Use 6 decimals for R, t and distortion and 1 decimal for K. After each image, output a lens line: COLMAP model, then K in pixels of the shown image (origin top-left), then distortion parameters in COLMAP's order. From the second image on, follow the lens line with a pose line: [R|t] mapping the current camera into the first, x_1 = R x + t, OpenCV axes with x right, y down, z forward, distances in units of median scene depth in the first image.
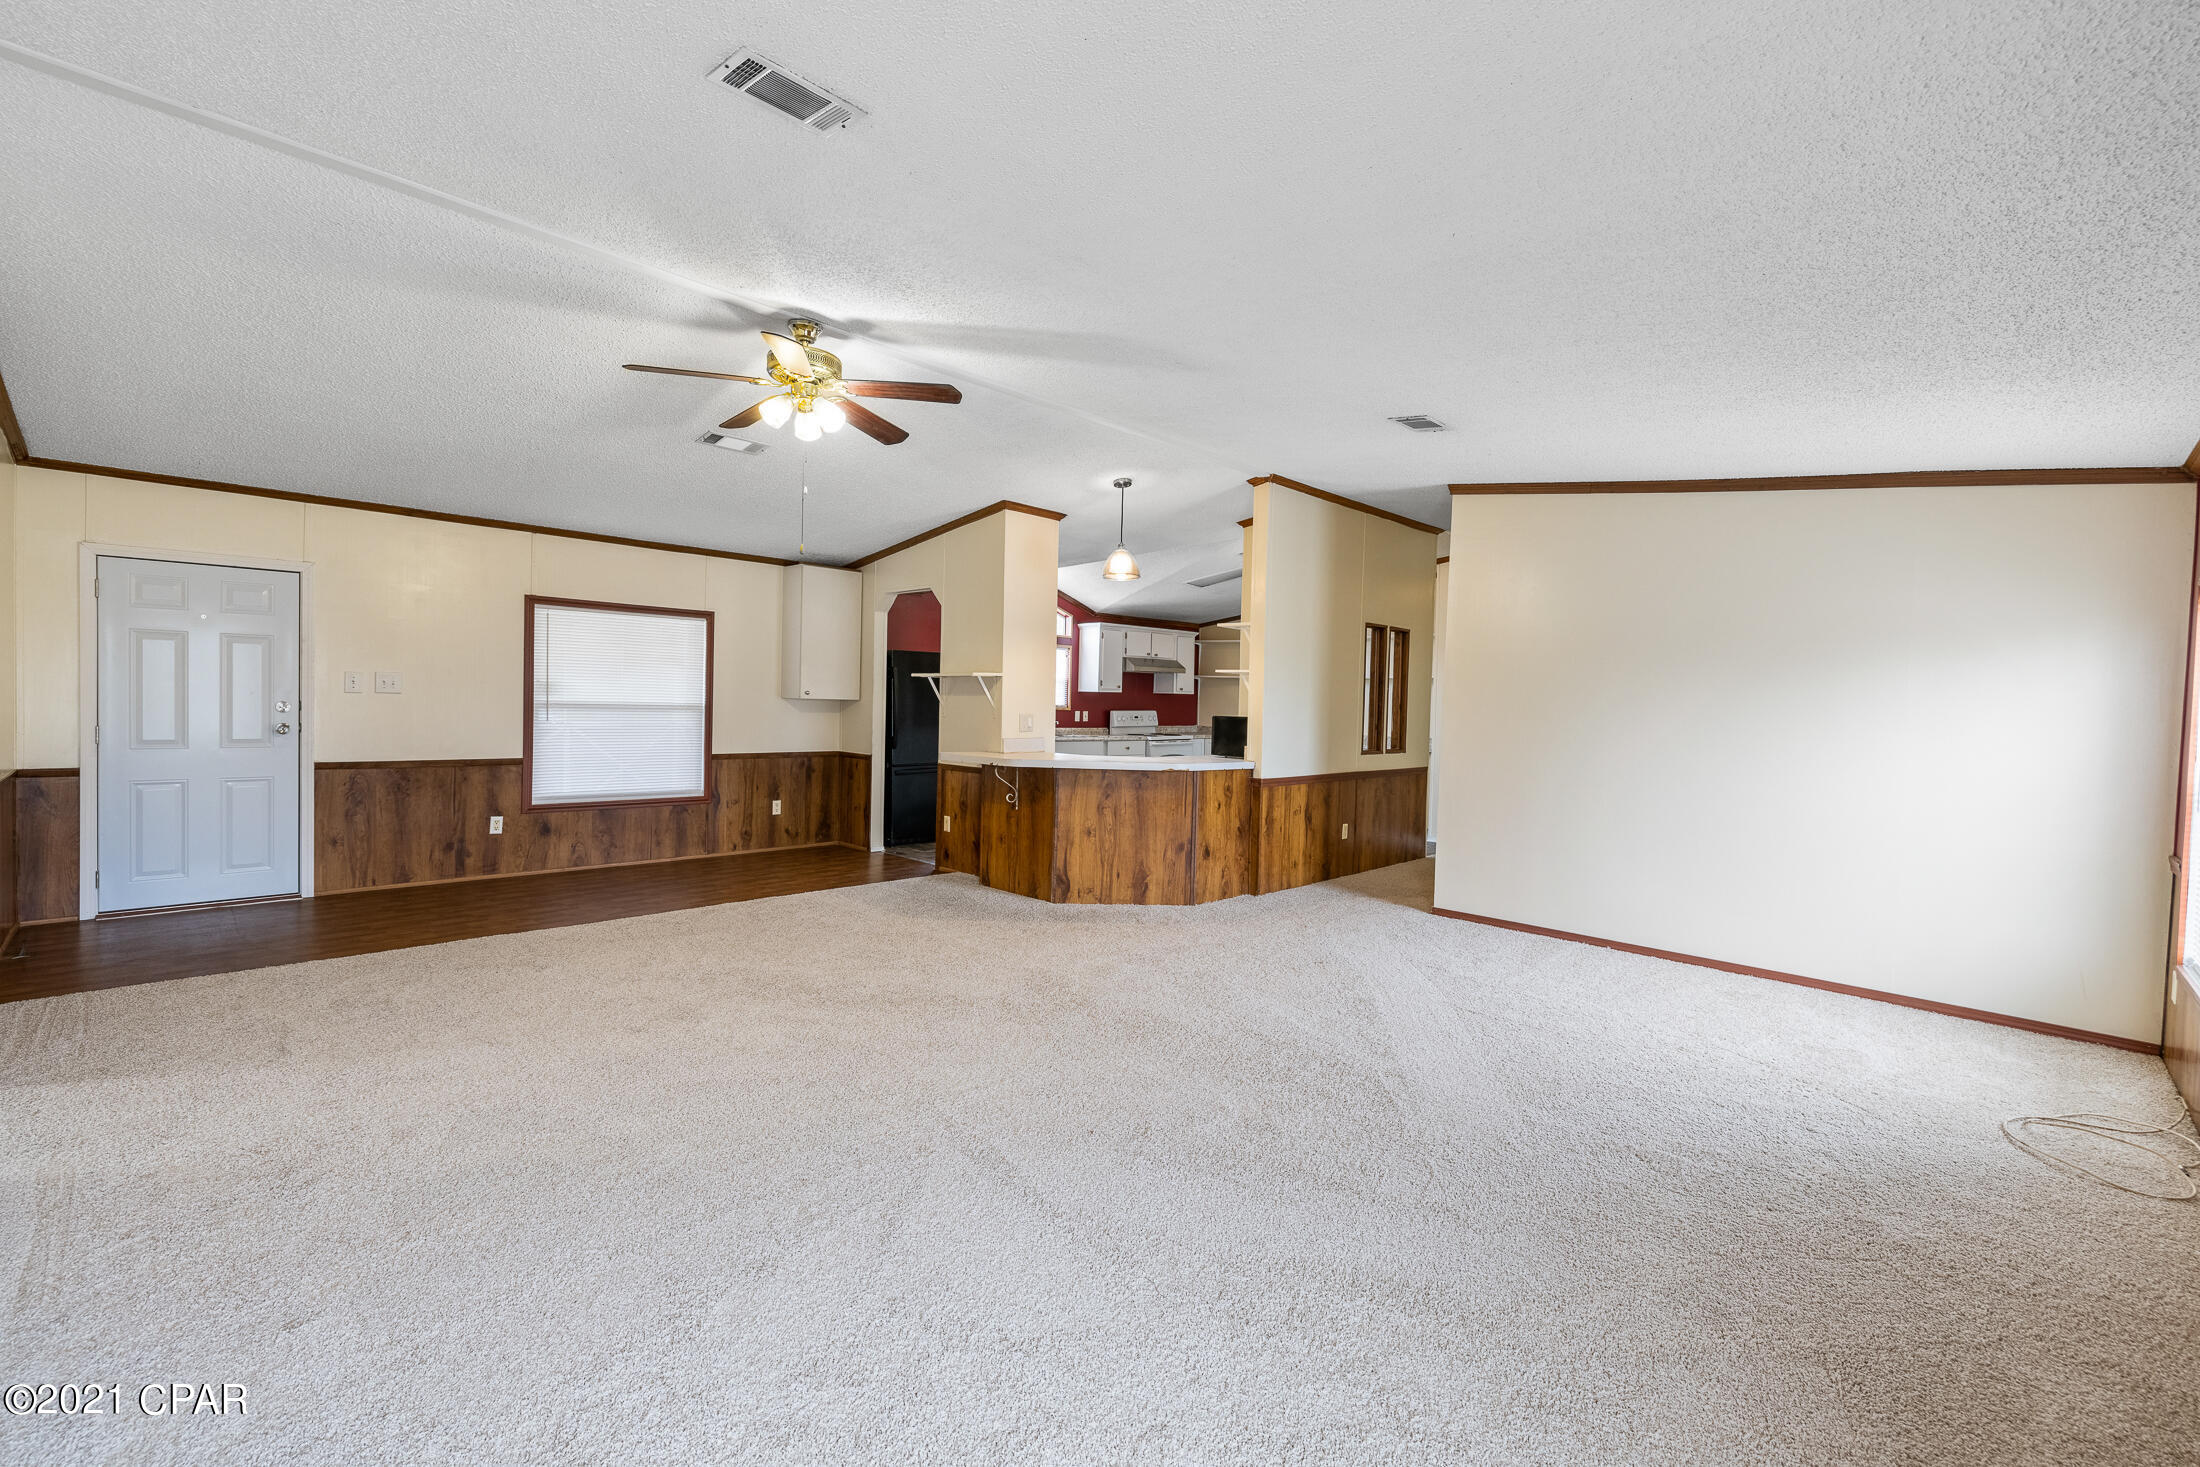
lens RADIAL K [[941.7, 0, 1056.4], [0, 941.7, 724.3], [0, 0, 1]] dist [0.001870, 0.000331]
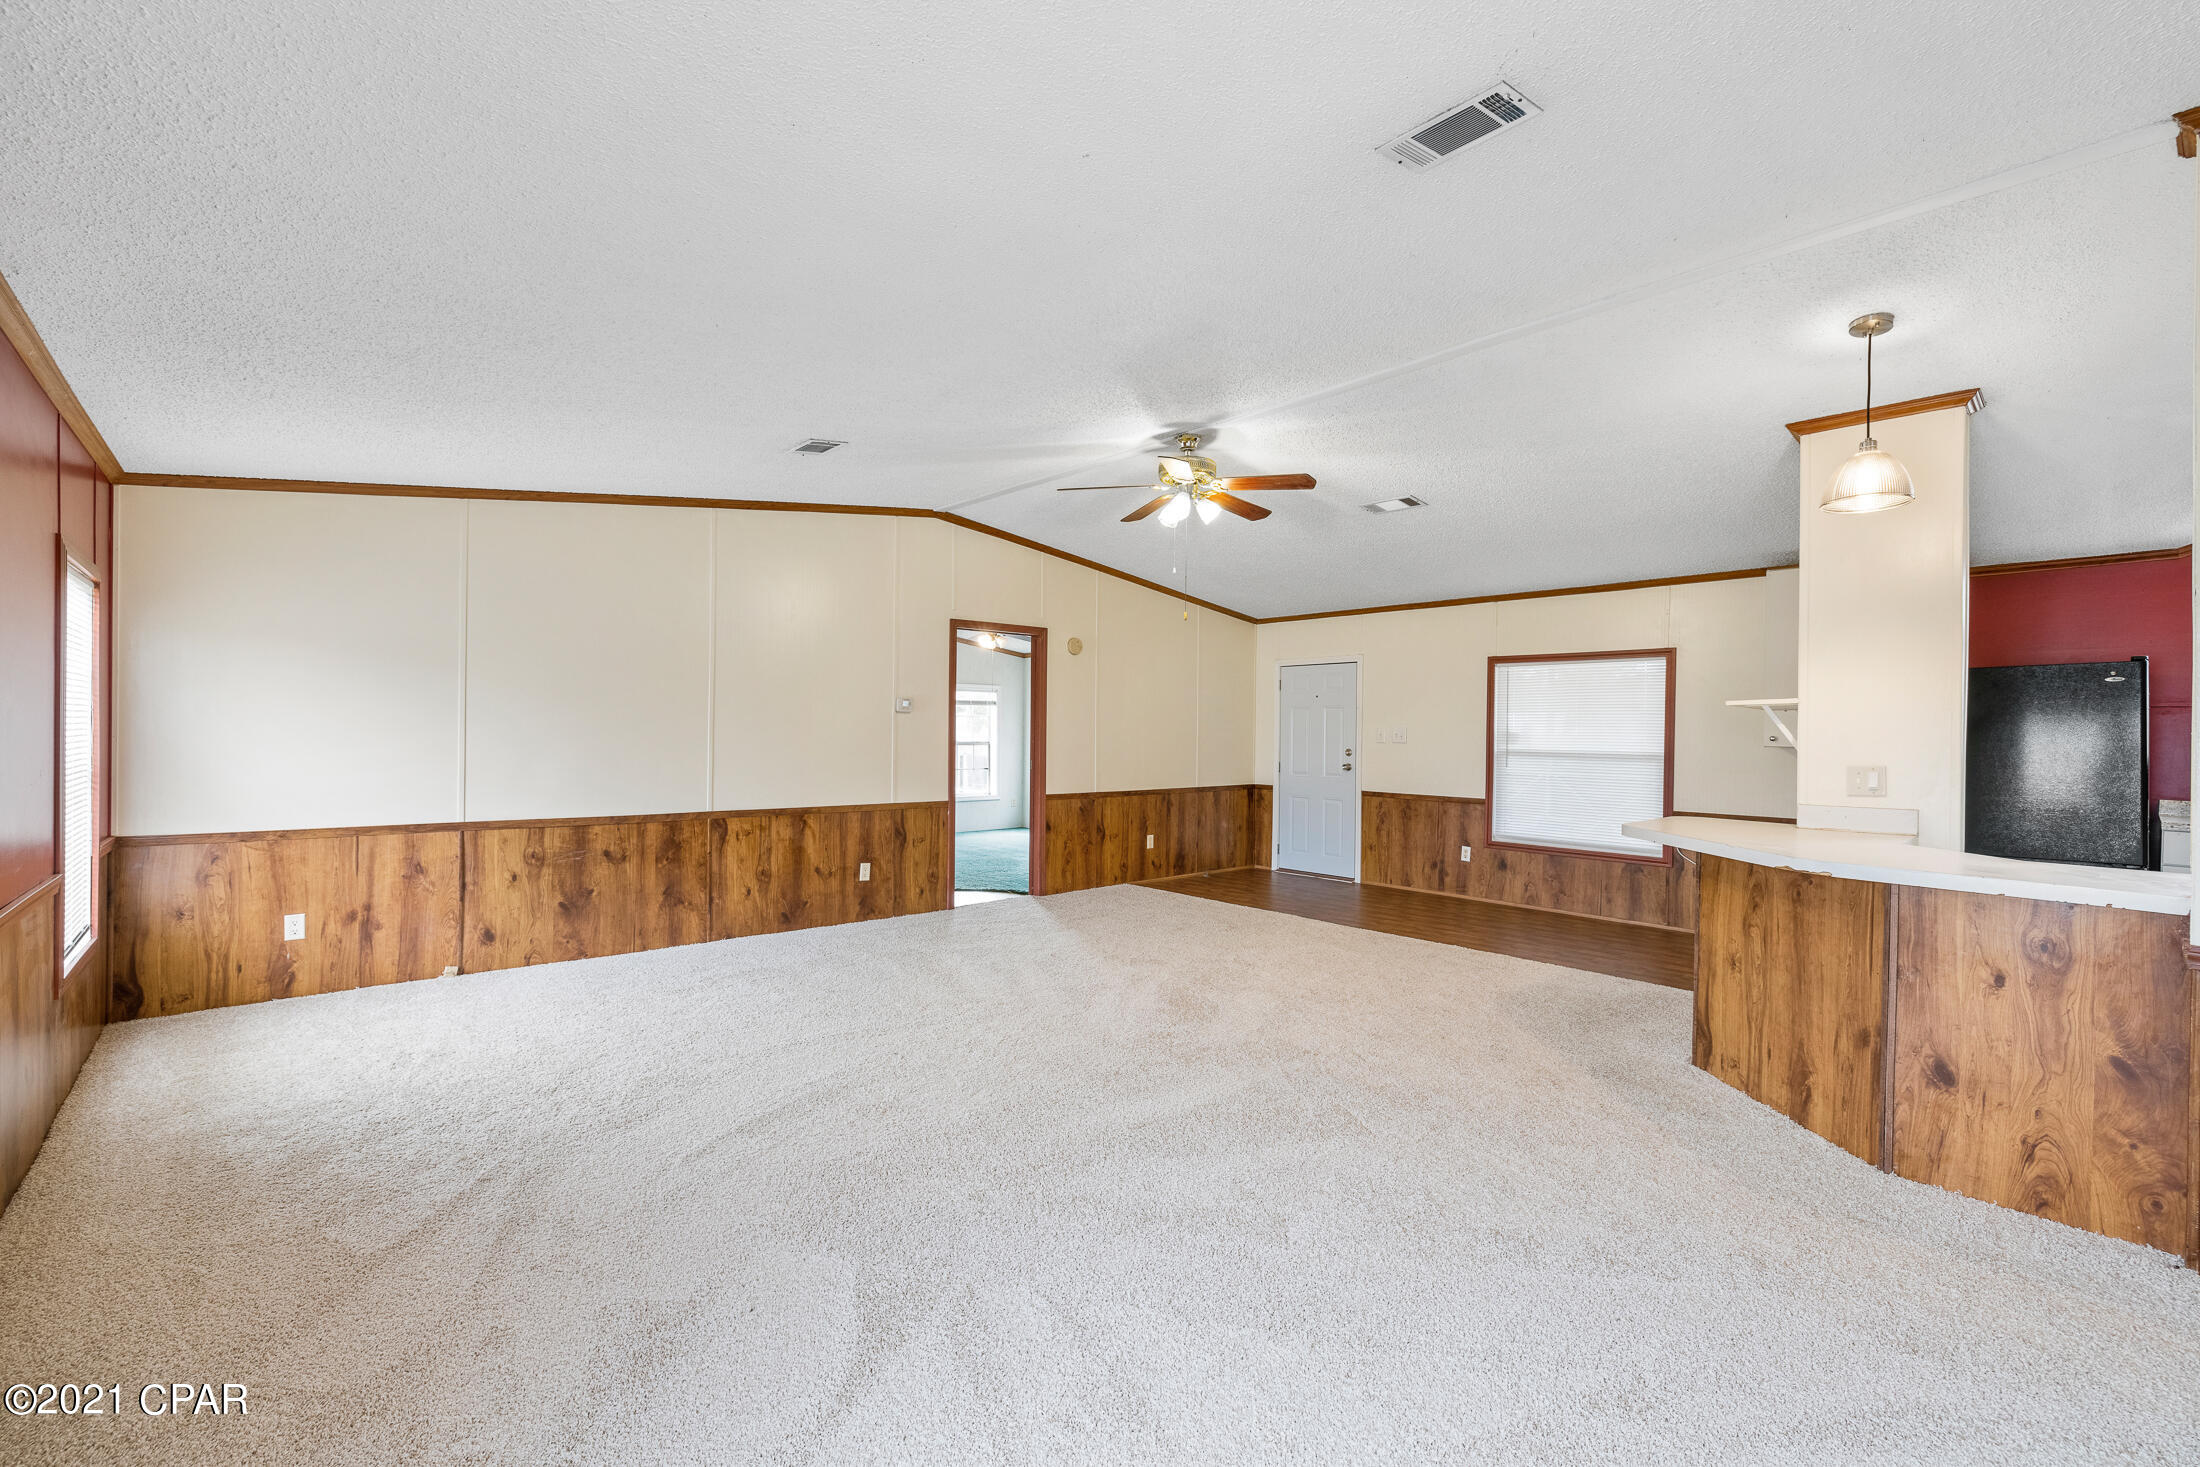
lens RADIAL K [[915.6, 0, 1100.0], [0, 915.6, 733.5], [0, 0, 1]] dist [-0.000387, 0.000139]
pose [[-0.030460, -0.024136, -0.999245, 0.566770], [-0.040154, 0.998931, -0.022904, 0.000760], [0.998729, 0.039426, -0.031397, 0.565752]]
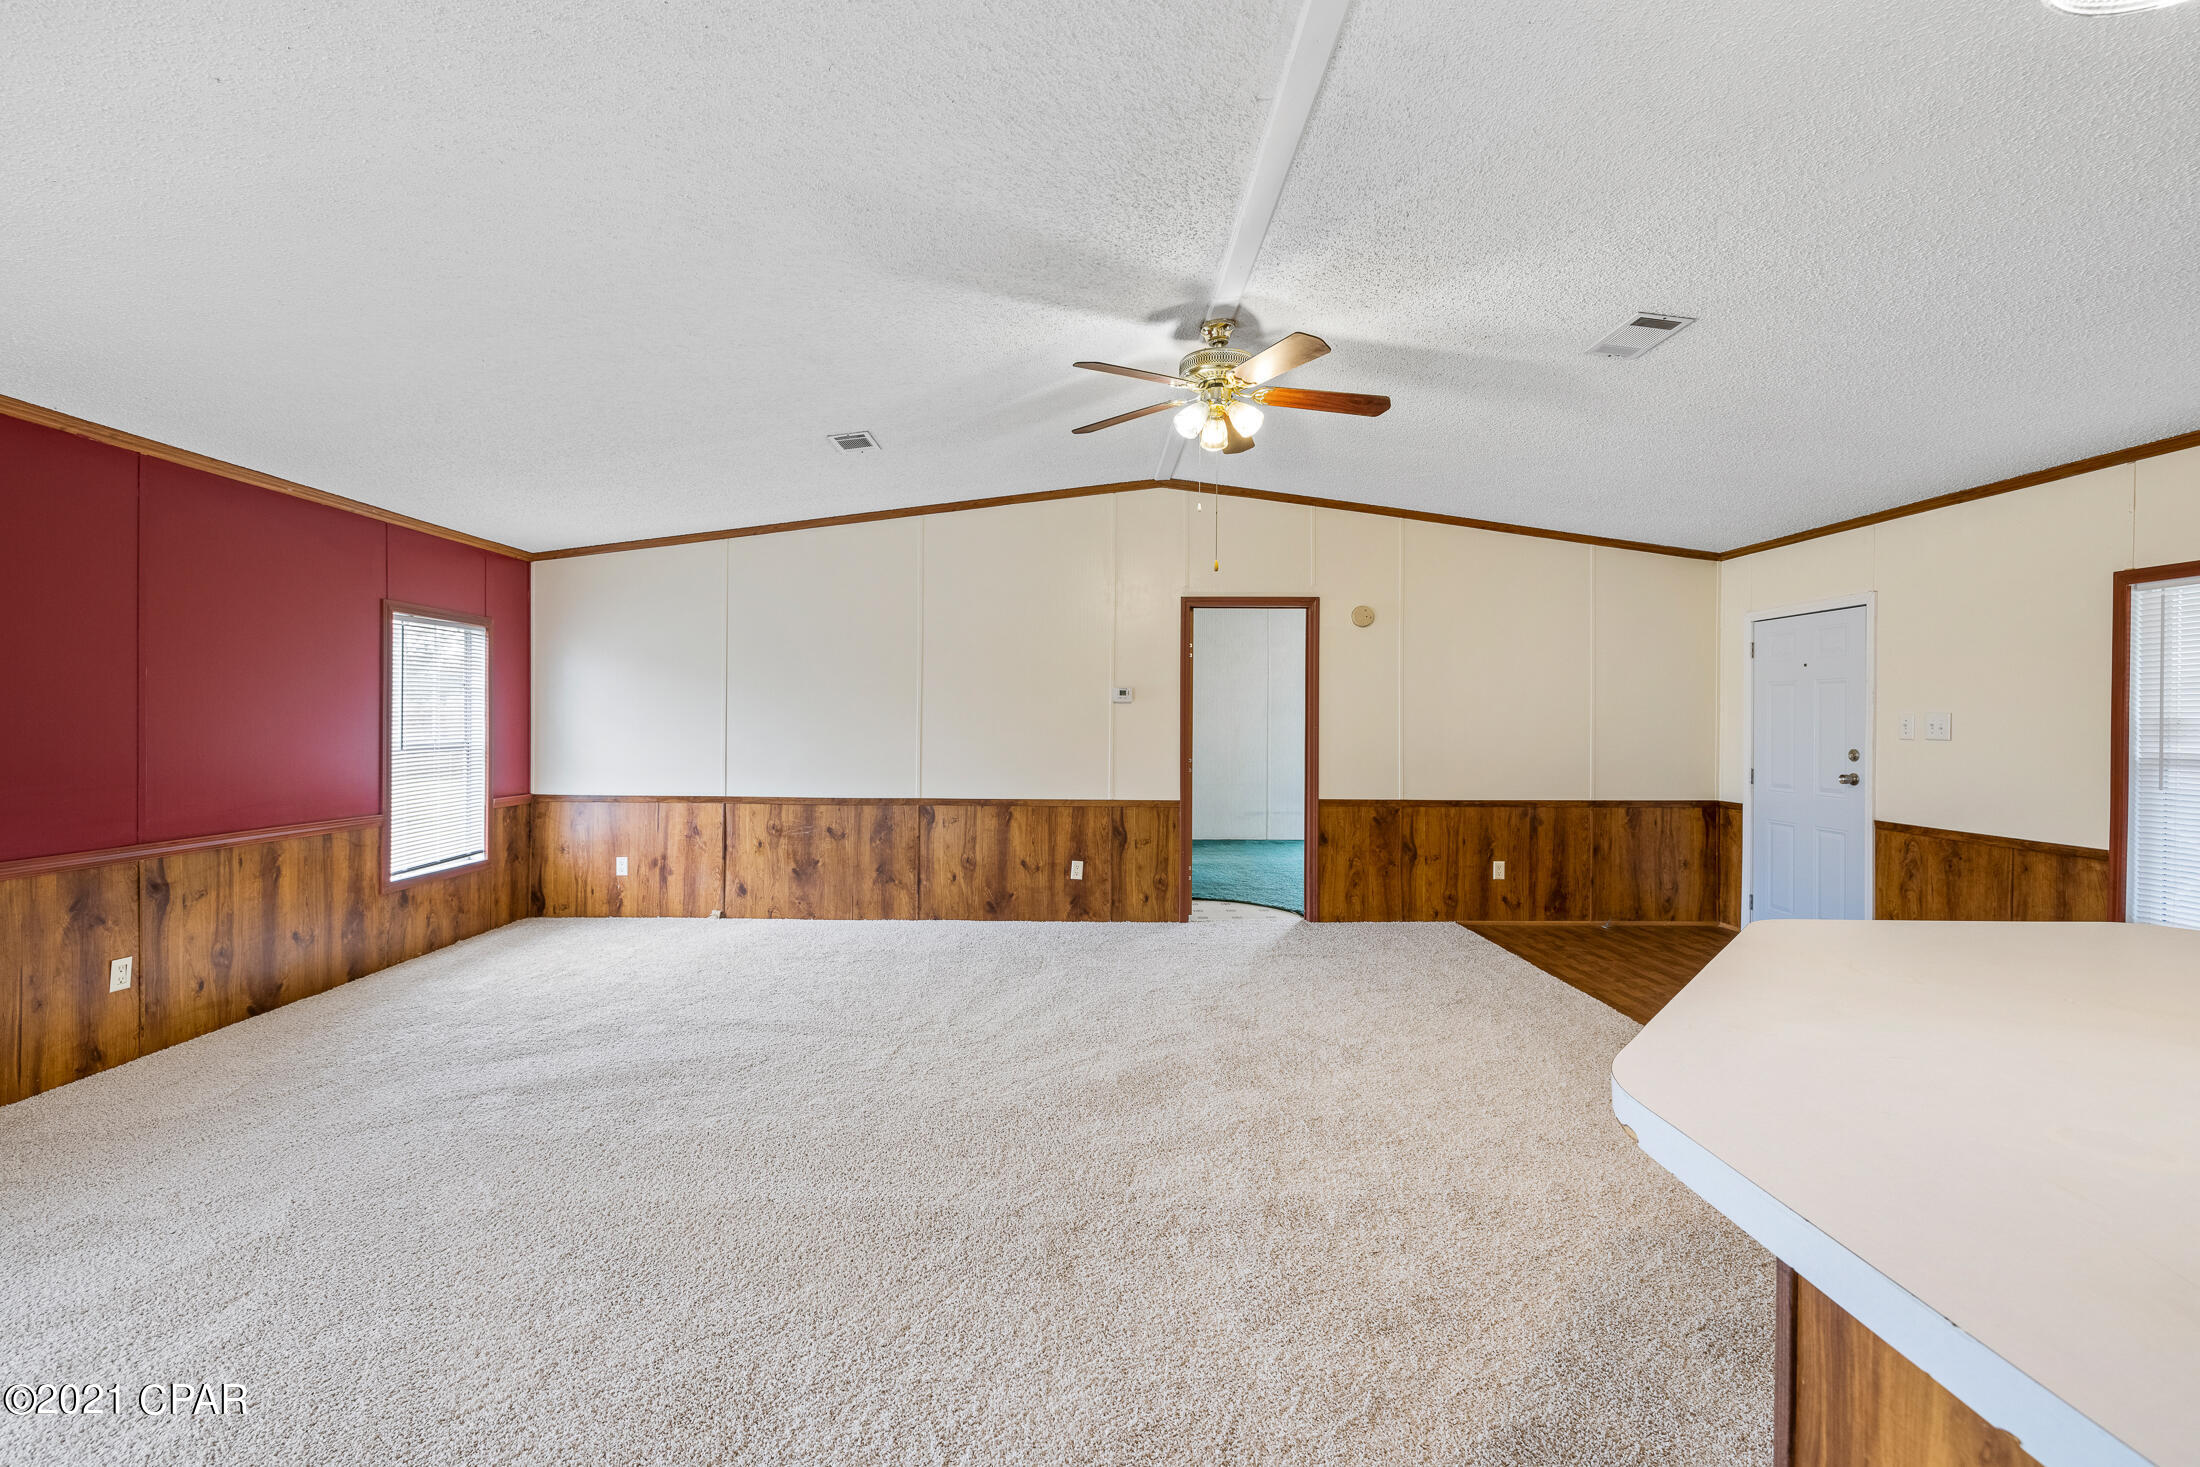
lens RADIAL K [[927.1, 0, 1094.0], [0, 927.1, 722.9], [0, 0, 1]] dist [0.000742, 0.000416]
pose [[-0.676659, -0.027189, -0.735795, 0.290716], [-0.044194, 0.999016, 0.003727, -0.017822], [0.734969, 0.035040, -0.677194, 0.928224]]
